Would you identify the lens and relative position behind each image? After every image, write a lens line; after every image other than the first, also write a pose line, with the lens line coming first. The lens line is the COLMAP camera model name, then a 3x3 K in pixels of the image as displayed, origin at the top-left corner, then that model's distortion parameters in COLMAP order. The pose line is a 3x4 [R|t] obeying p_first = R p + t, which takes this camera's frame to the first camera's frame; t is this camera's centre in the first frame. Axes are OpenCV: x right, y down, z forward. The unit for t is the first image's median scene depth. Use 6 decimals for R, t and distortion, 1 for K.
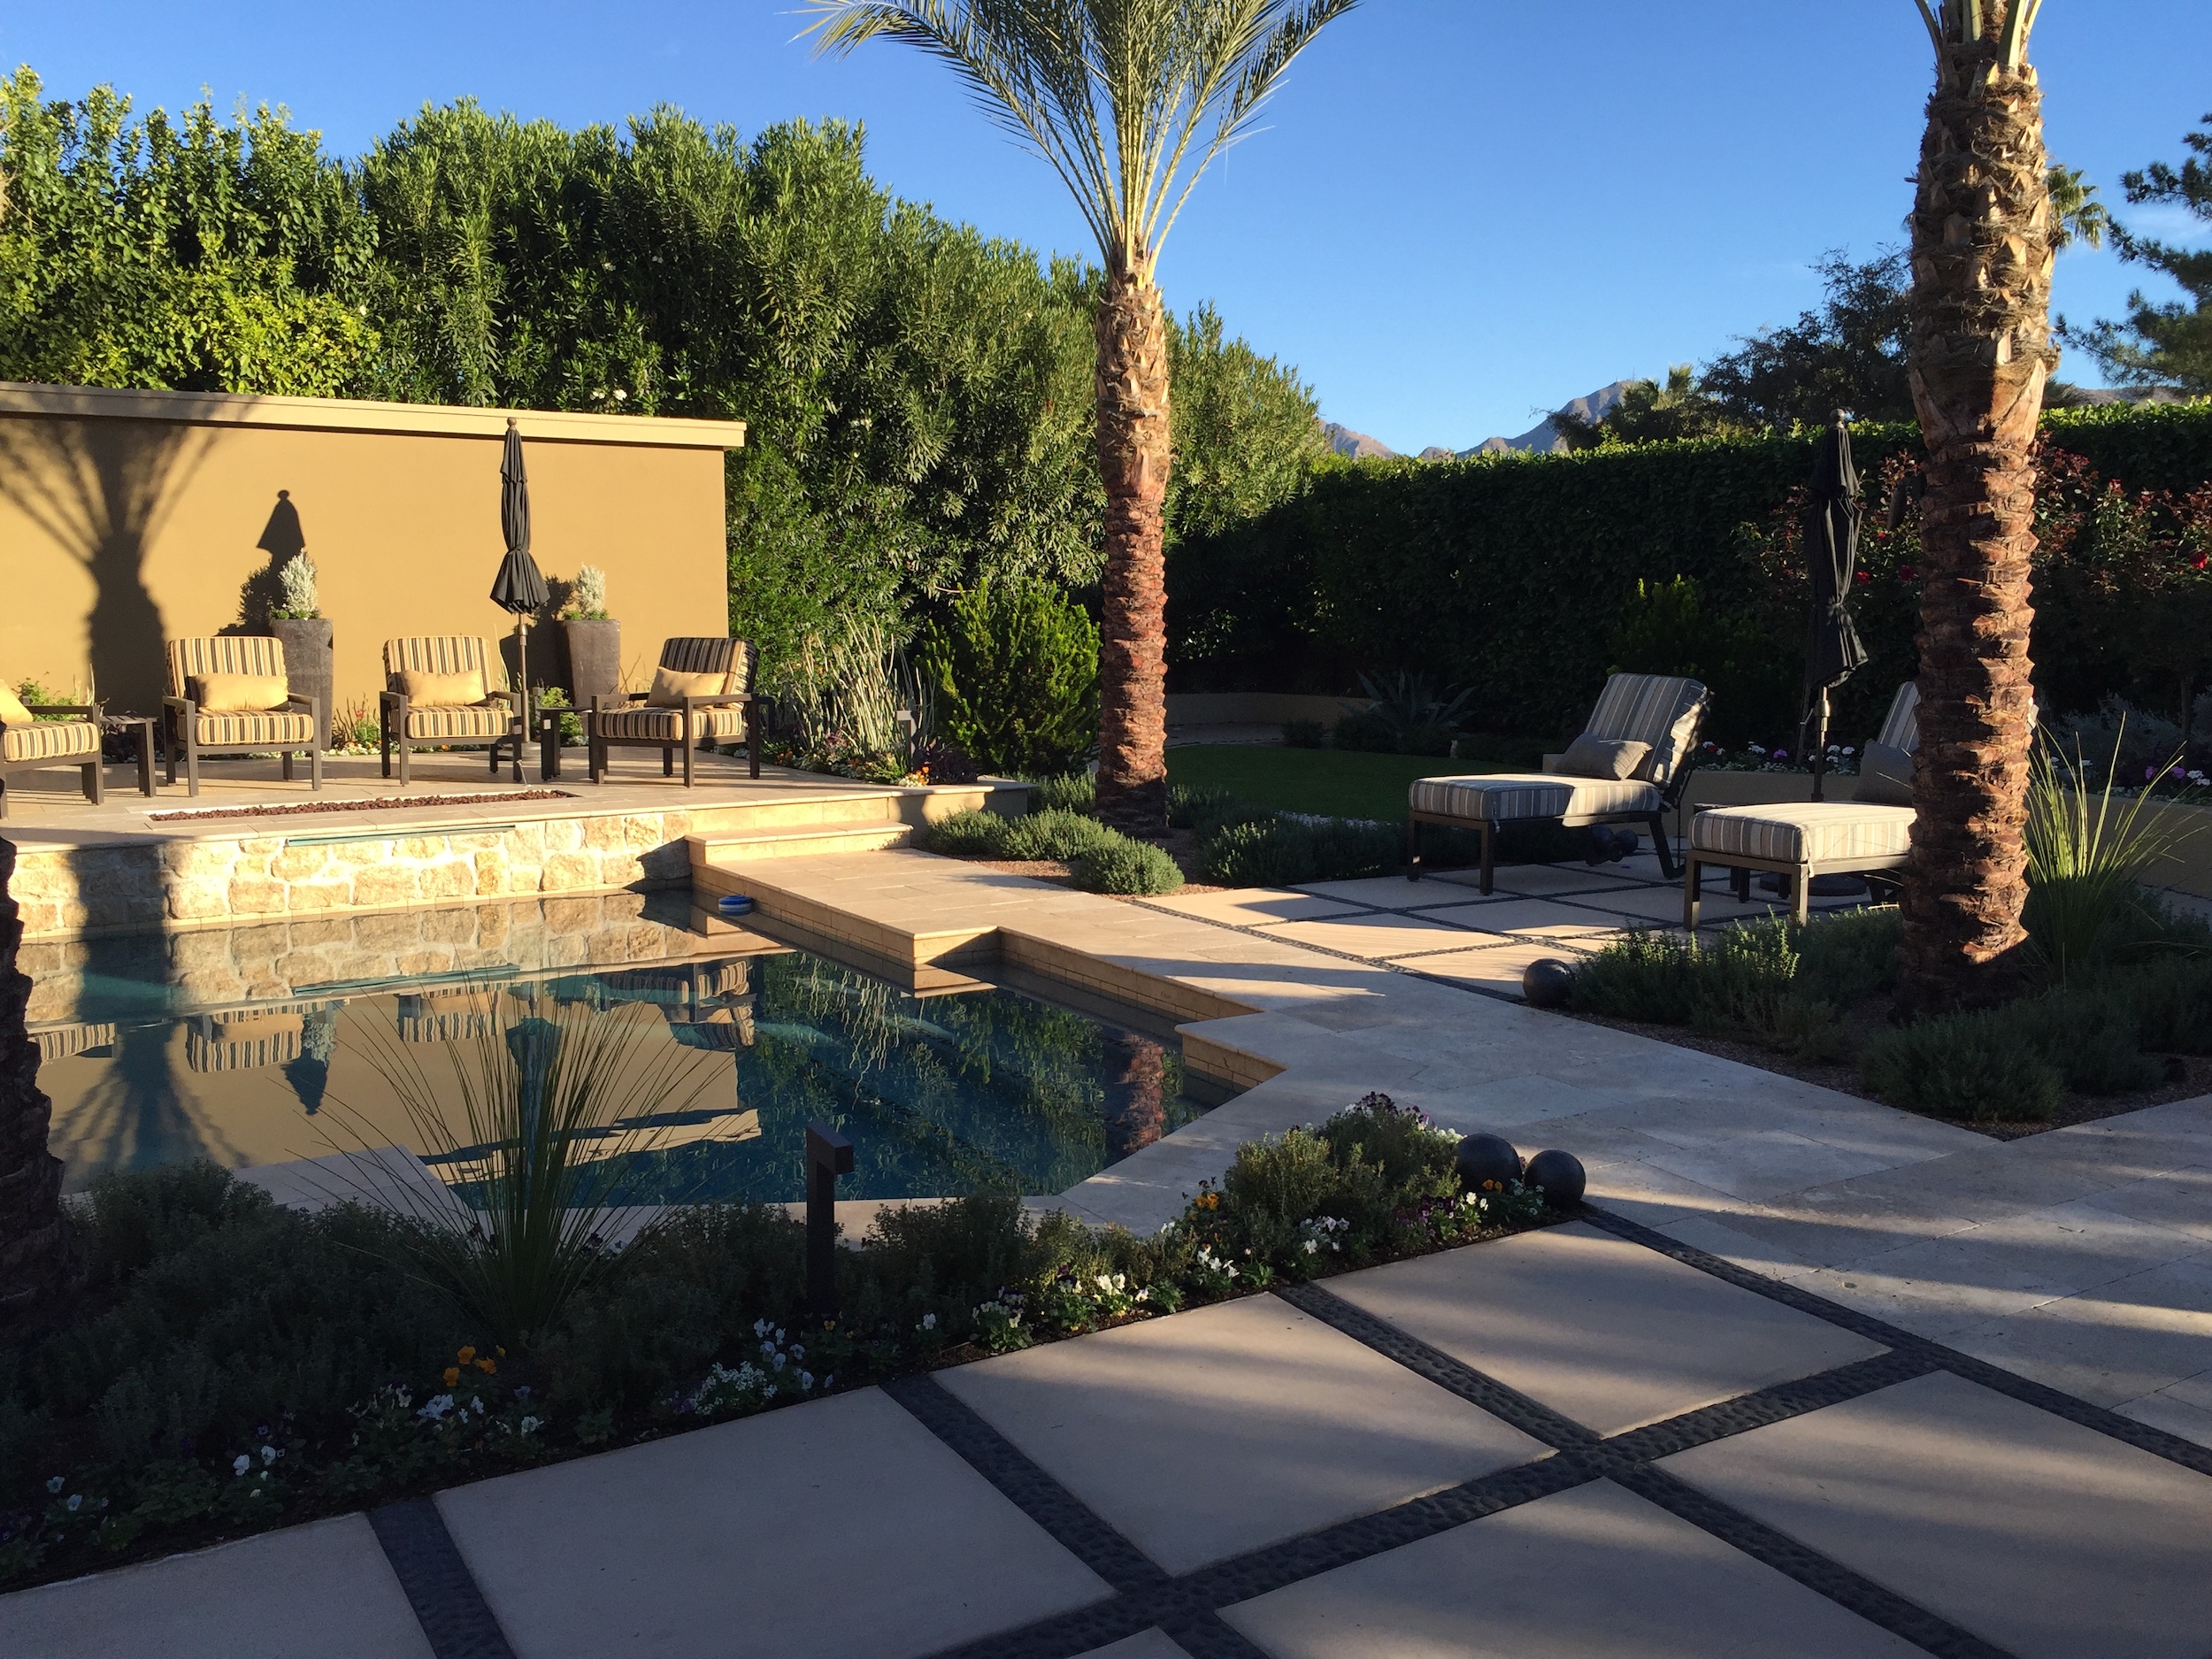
lens RADIAL K [[1893.4, 0, 1099.0], [0, 1893.4, 800.2], [0, 0, 1]] dist [0.076042, -0.101688]
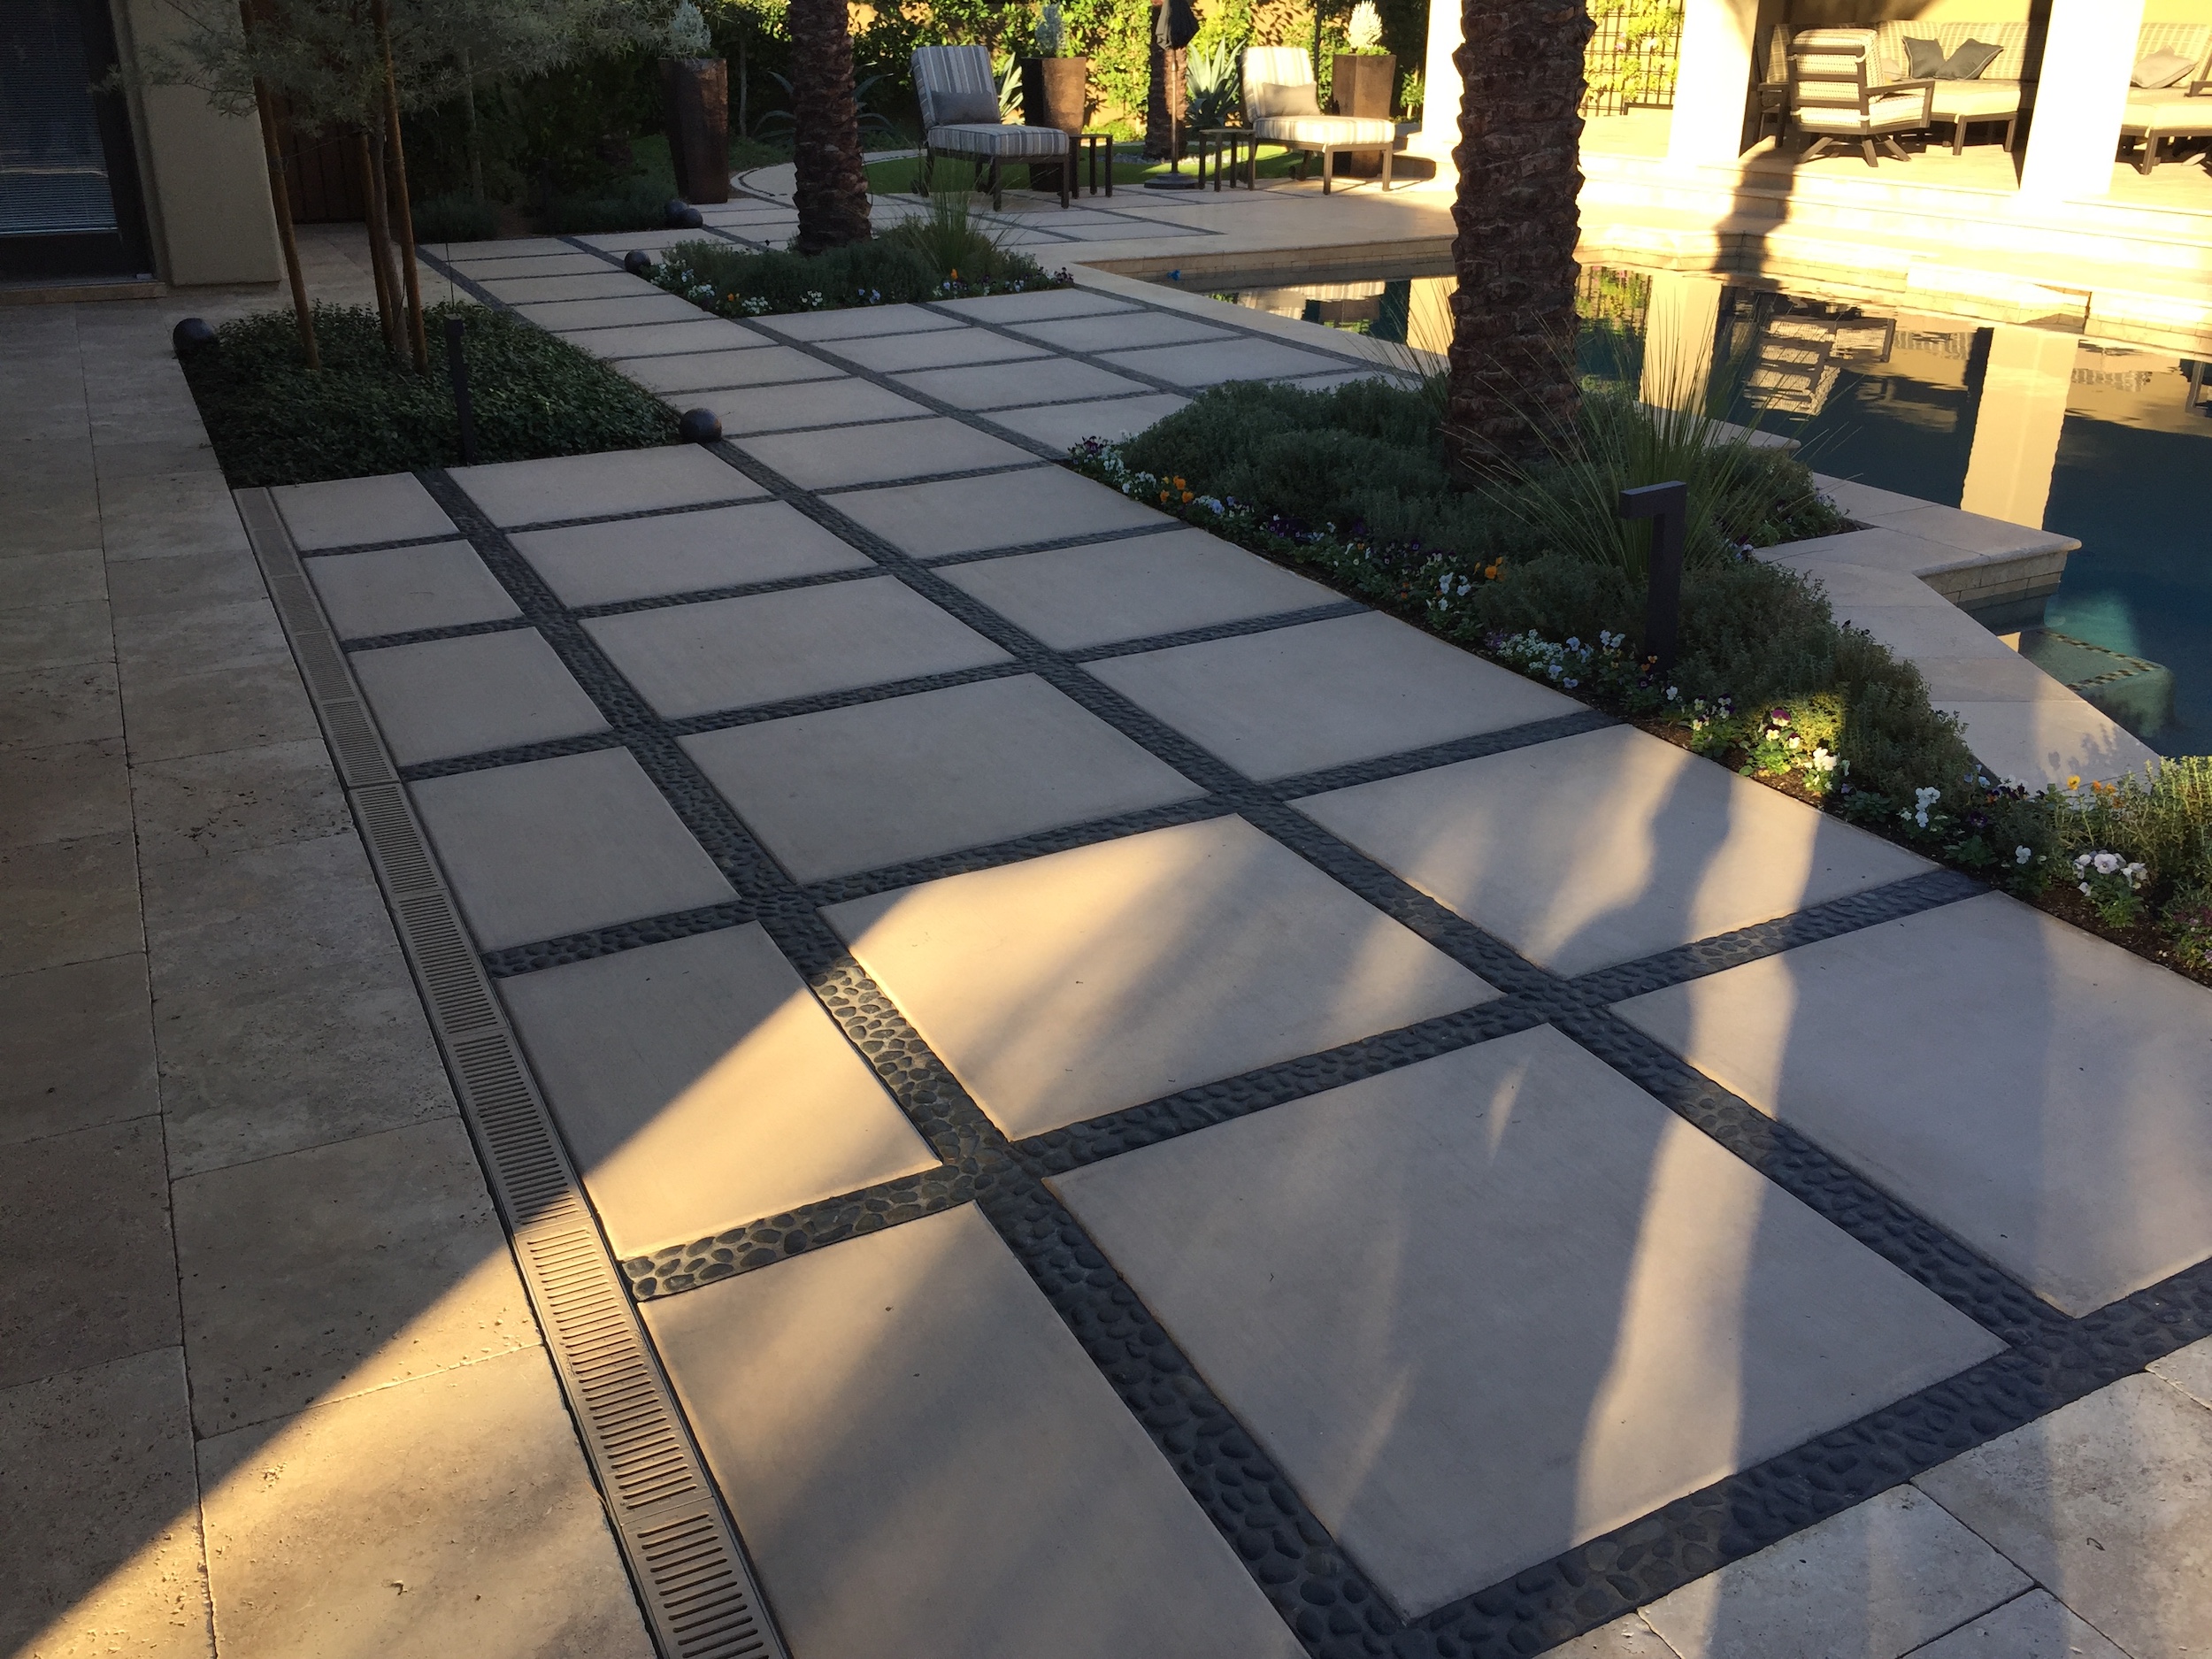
lens RADIAL K [[1901.4, 0, 1098.9], [0, 1901.4, 805.0], [0, 0, 1]] dist [0.077705, -0.109878]
pose [[-0.081951, 0.383424, -0.919929, 0.318217], [-0.109091, 0.914037, 0.390687, -0.017376], [0.990648, 0.132373, -0.033078, 0.245480]]
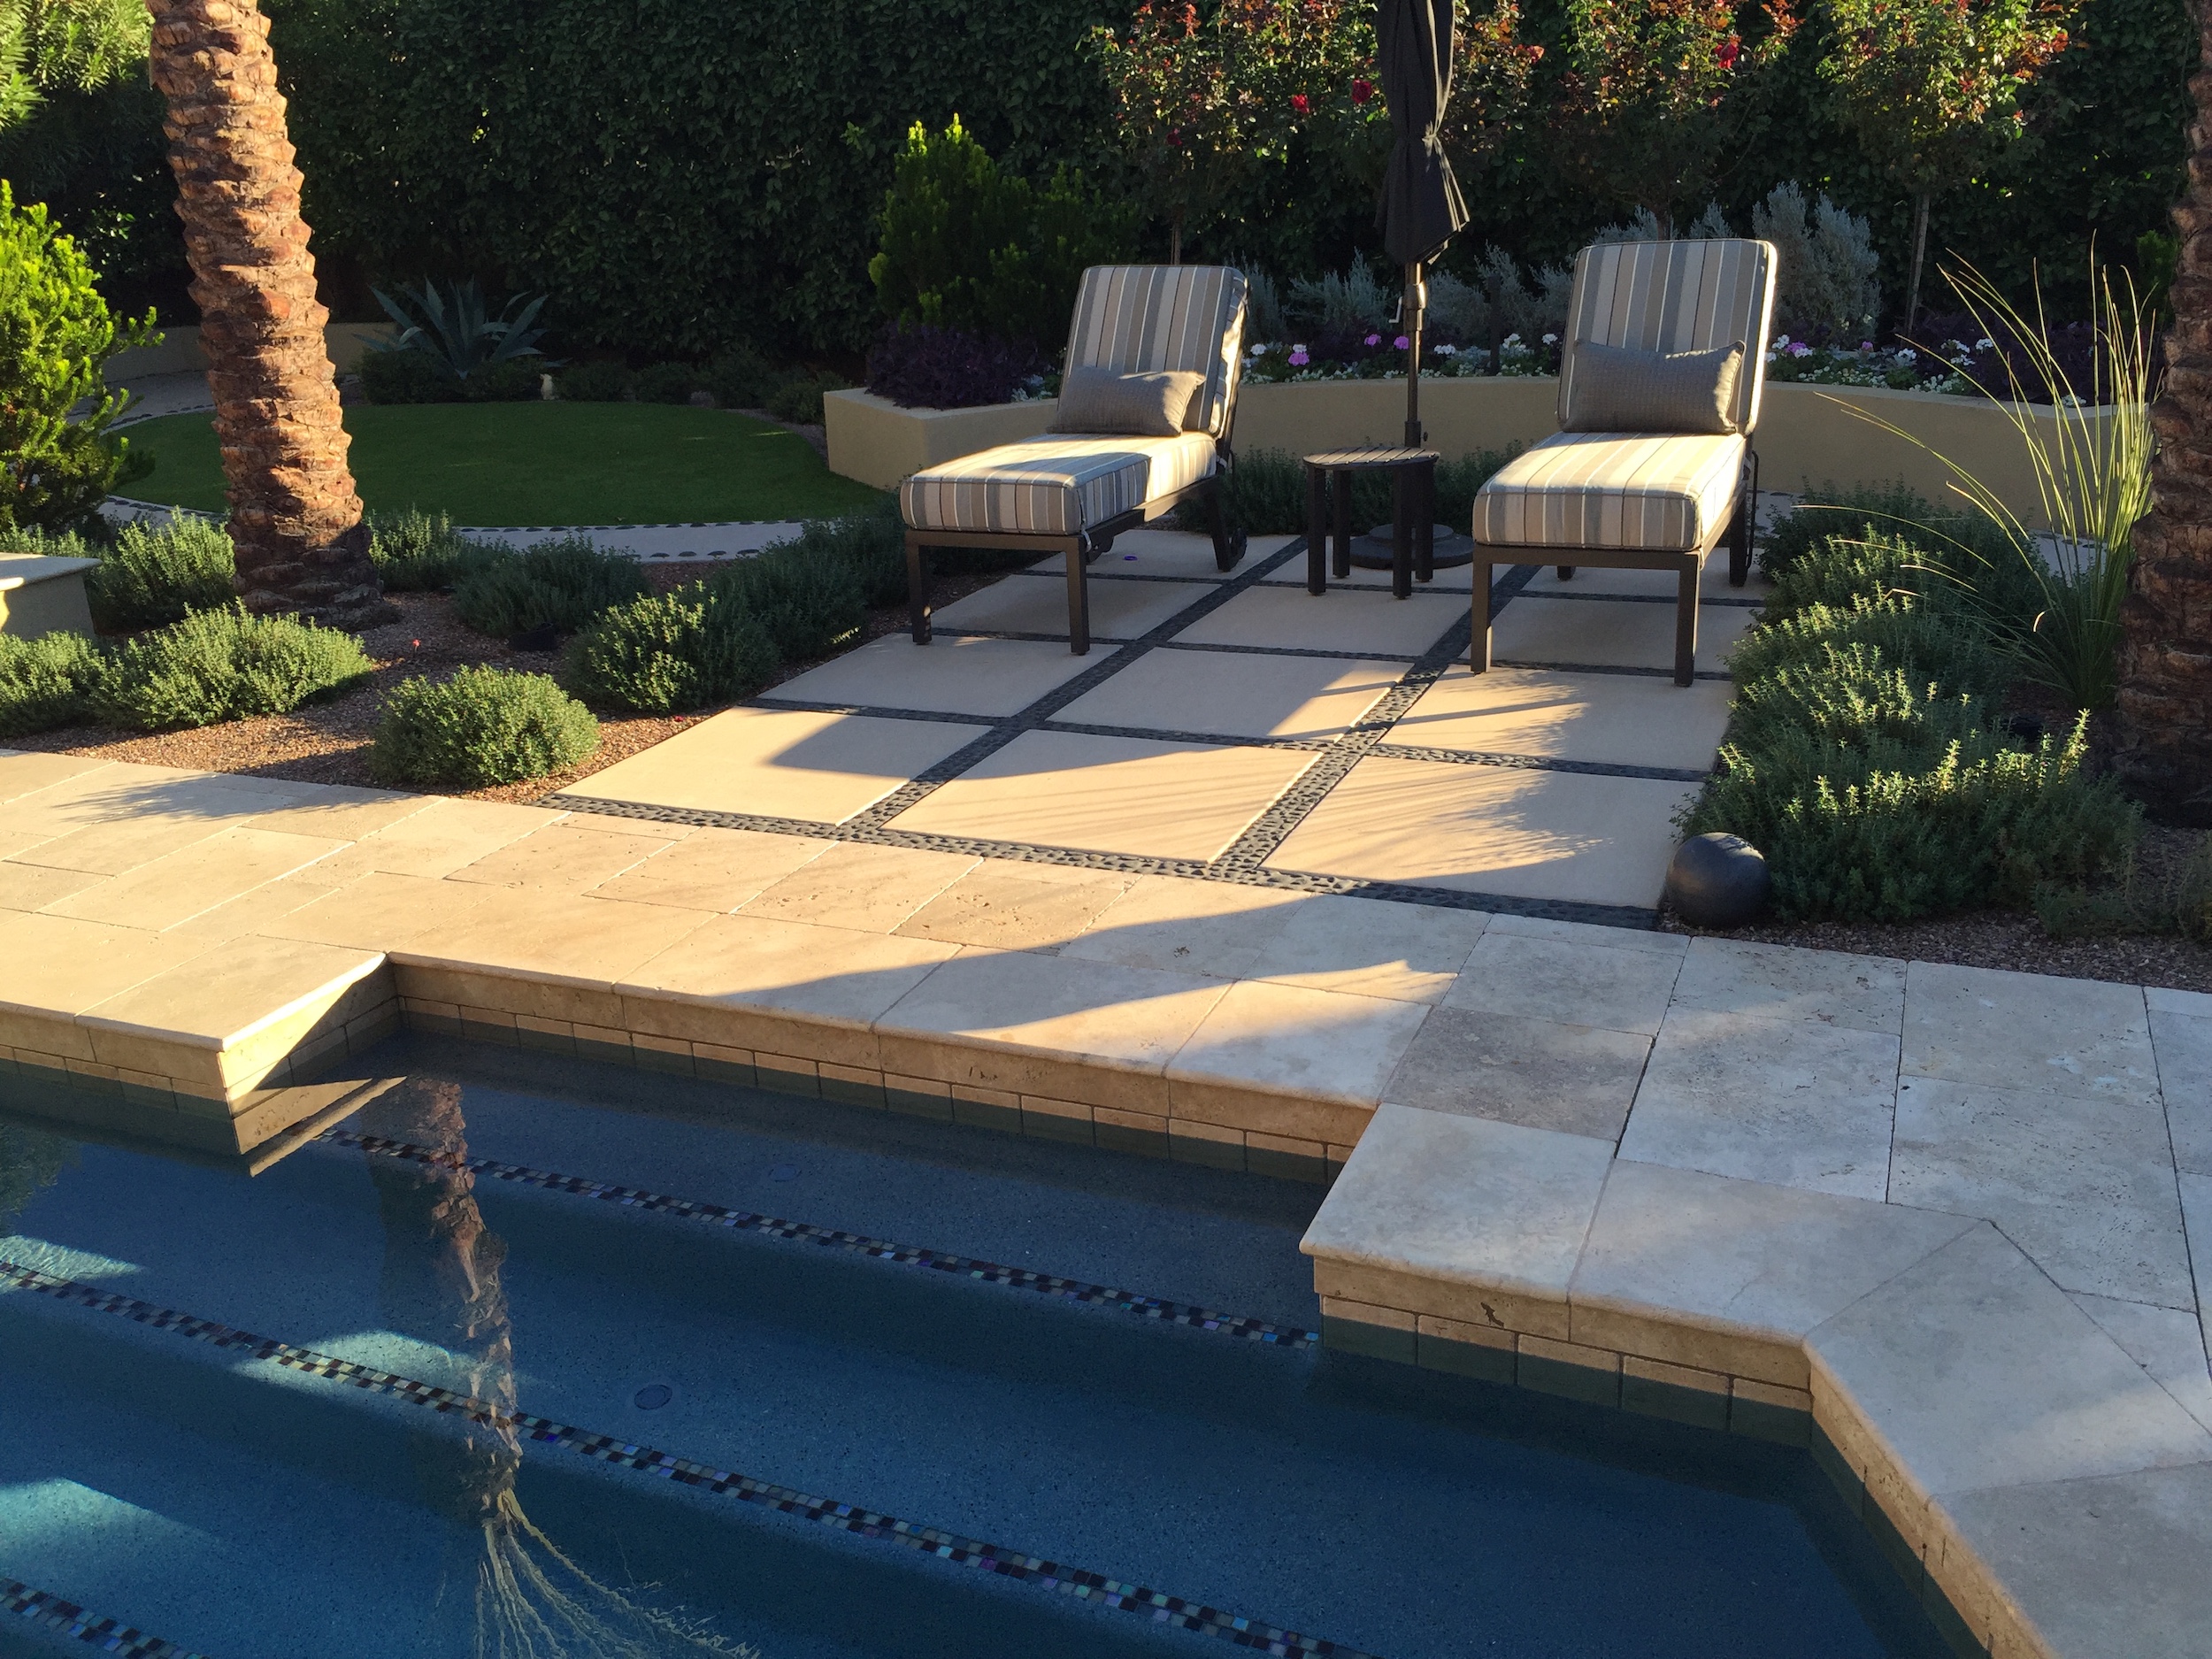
lens RADIAL K [[1902.8, 0, 1093.5], [0, 1902.8, 819.3], [0, 0, 1]] dist [0.090038, -0.133819]
pose [[0.818159, -0.228686, 0.527558, -0.112412], [0.108762, 0.962494, 0.248549, -0.044144], [-0.564611, -0.145974, 0.812346, 0.408776]]
